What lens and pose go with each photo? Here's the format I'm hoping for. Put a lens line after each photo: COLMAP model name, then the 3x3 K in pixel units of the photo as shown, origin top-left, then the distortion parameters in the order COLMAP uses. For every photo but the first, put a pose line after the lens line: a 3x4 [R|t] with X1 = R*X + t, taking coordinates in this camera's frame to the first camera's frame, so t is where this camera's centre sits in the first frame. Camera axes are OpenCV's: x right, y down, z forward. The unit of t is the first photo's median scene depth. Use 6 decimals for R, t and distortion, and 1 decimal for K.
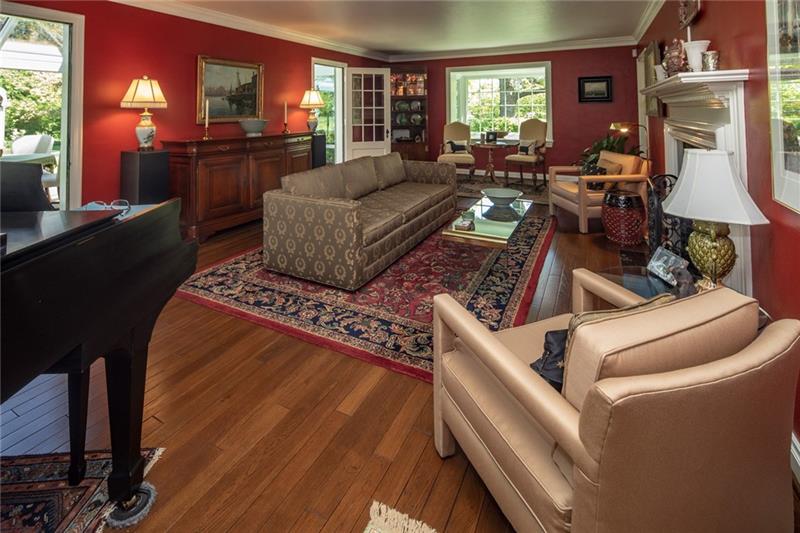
lens RADIAL K [[411.3, 0, 400.0], [0, 411.3, 266.5], [0, 0, 1]] dist [-0.012907, 0.000391]
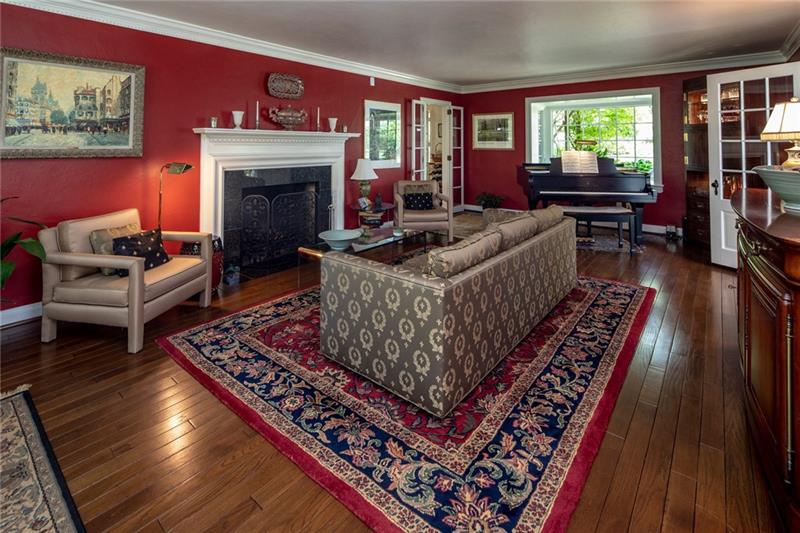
lens RADIAL K [[411.3, 0, 400.0], [0, 411.3, 266.5], [0, 0, 1]] dist [-0.012907, 0.000391]
pose [[0.975186, 0.067476, -0.210854, 0.113937], [-0.083421, 0.994215, -0.067654, -0.097876], [0.205069, 0.083565, 0.975174, 0.253538]]
